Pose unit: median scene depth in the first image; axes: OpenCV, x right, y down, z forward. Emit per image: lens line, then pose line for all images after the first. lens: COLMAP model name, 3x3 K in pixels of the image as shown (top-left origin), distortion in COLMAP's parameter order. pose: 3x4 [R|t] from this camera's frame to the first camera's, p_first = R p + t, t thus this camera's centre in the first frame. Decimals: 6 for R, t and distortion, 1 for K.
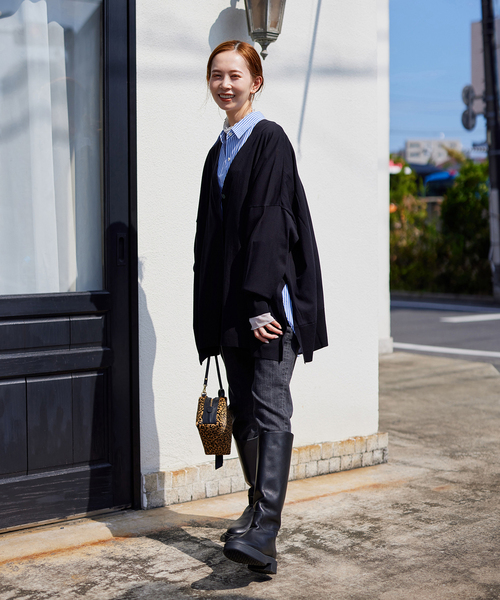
lens RADIAL K [[1219.1, 0, 249.5], [0, 1219.1, 262.4], [0, 0, 1]] dist [-0.052064, 0.665761]
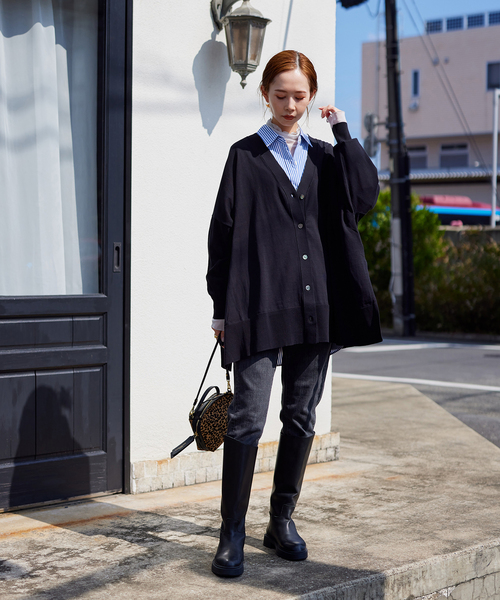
lens RADIAL K [[1393.7, 0, 250.0], [0, 1393.7, 300.0], [0, 0, 1]] dist [0.030791, 0.166982]
pose [[0.992770, 0.009848, 0.119623, -0.128913], [-0.009392, 0.999946, -0.004374, 0.030597], [-0.119660, 0.003218, 0.992810, -0.254285]]
